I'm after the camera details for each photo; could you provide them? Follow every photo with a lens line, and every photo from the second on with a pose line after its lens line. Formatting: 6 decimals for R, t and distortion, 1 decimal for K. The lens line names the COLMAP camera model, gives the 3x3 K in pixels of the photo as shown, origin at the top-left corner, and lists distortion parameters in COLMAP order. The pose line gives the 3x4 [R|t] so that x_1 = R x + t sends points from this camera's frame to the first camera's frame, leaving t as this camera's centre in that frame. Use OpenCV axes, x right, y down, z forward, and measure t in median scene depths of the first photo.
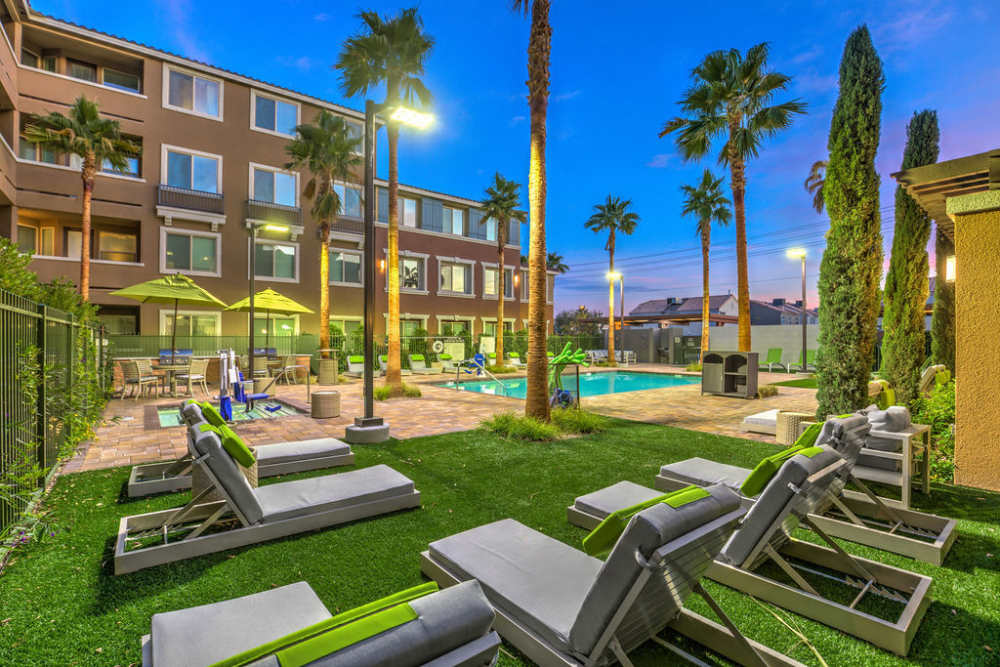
lens RADIAL K [[466.6, 0, 500.0], [0, 466.6, 333.5], [0, 0, 1]] dist [-0.001772, -0.000250]
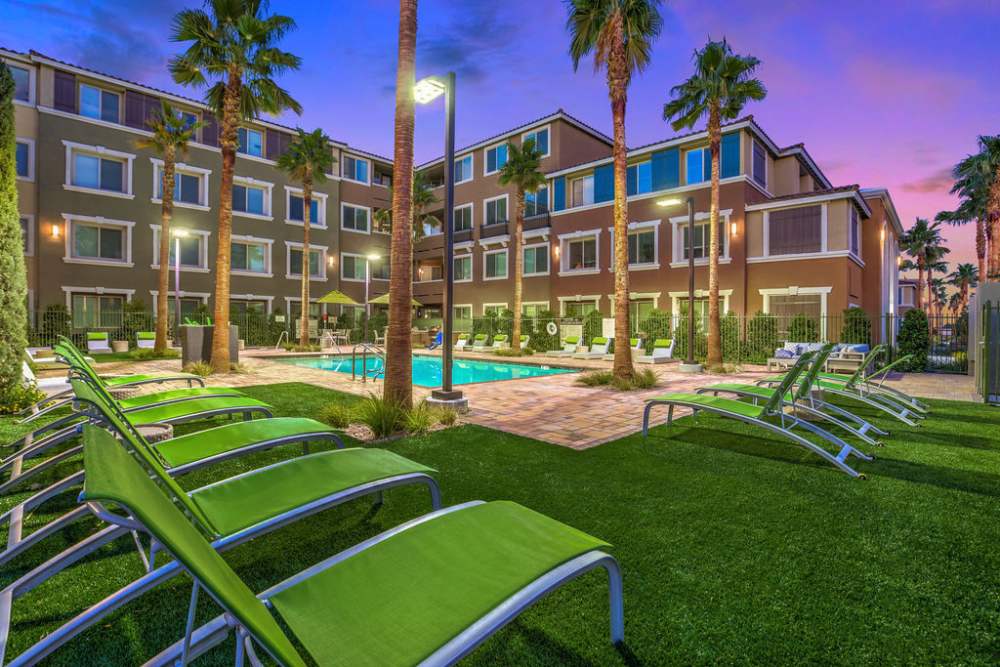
lens RADIAL K [[461.7, 0, 499.3], [0, 461.7, 318.1], [0, 0, 1]] dist [0.000303, 0.000055]
pose [[0.129099, -0.007722, -0.991602, 0.790119], [0.008349, 0.999943, -0.006700, 0.011711], [0.991597, -0.007414, 0.129156, 0.754258]]
